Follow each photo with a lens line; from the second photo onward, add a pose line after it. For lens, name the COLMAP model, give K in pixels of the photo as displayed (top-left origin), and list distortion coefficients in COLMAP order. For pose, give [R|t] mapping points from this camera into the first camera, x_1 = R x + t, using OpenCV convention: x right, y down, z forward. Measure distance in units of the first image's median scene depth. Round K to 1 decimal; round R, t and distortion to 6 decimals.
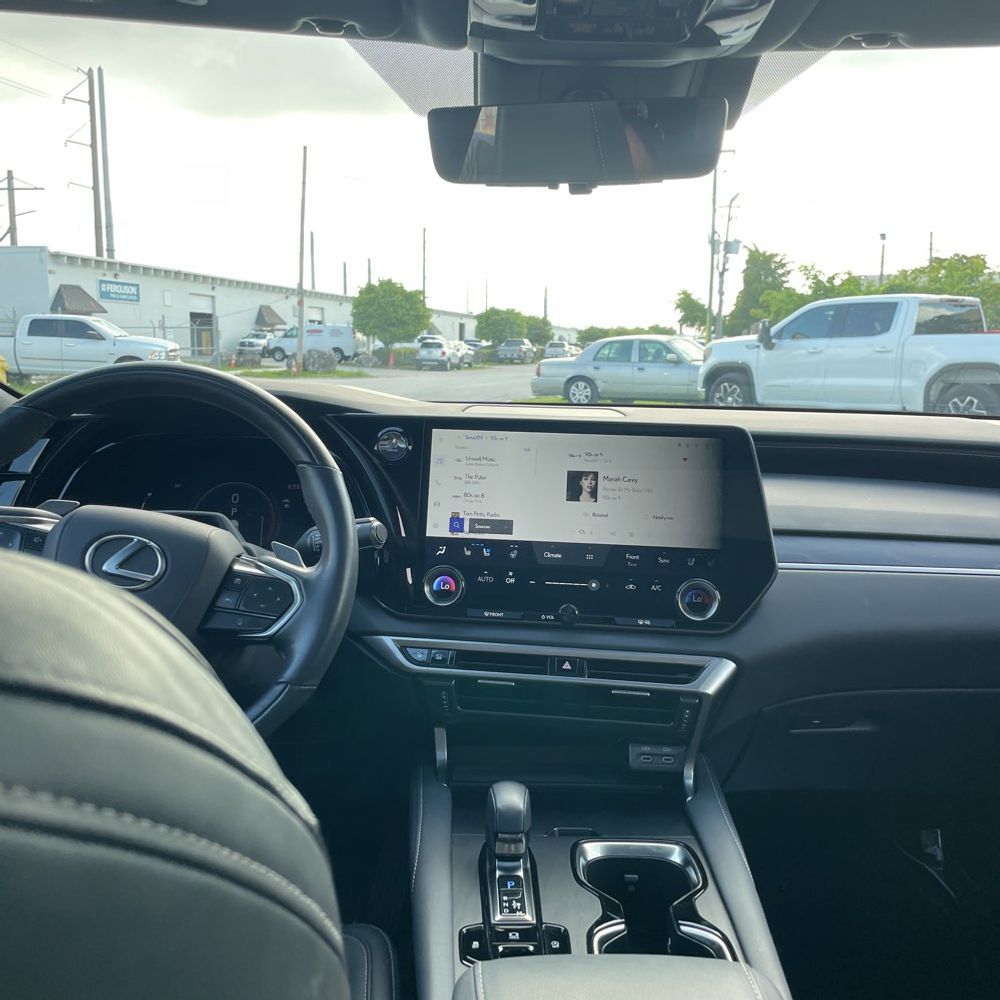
lens RADIAL K [[1006.8, 0, 503.2], [0, 1006.8, 487.7], [0, 0, 1]] dist [0.089397, -0.108411]
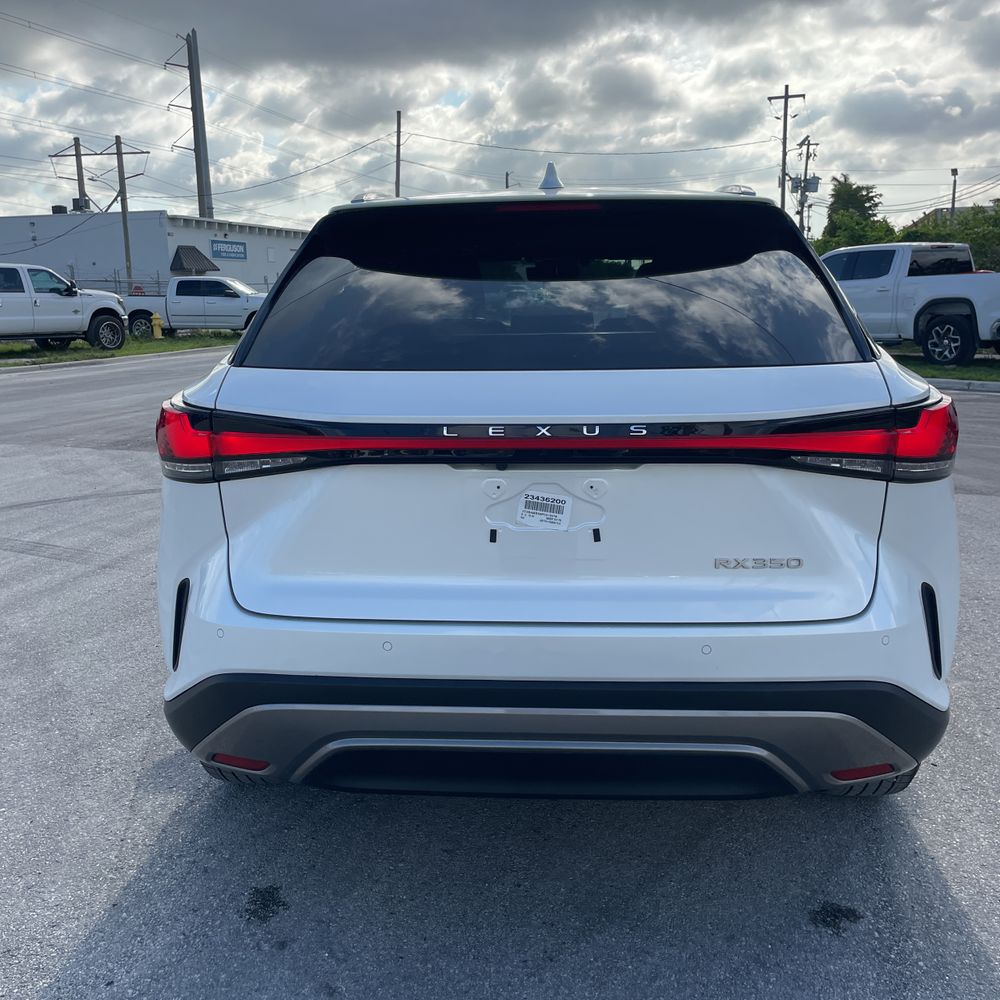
lens RADIAL K [[1006.8, 0, 503.2], [0, 1006.8, 487.7], [0, 0, 1]] dist [0.089397, -0.108411]
pose [[0.996248, -0.011609, -0.085763, 0.006389], [0.016177, 0.998476, 0.052755, 0.013289], [0.085019, -0.053945, 0.994918, -0.115652]]
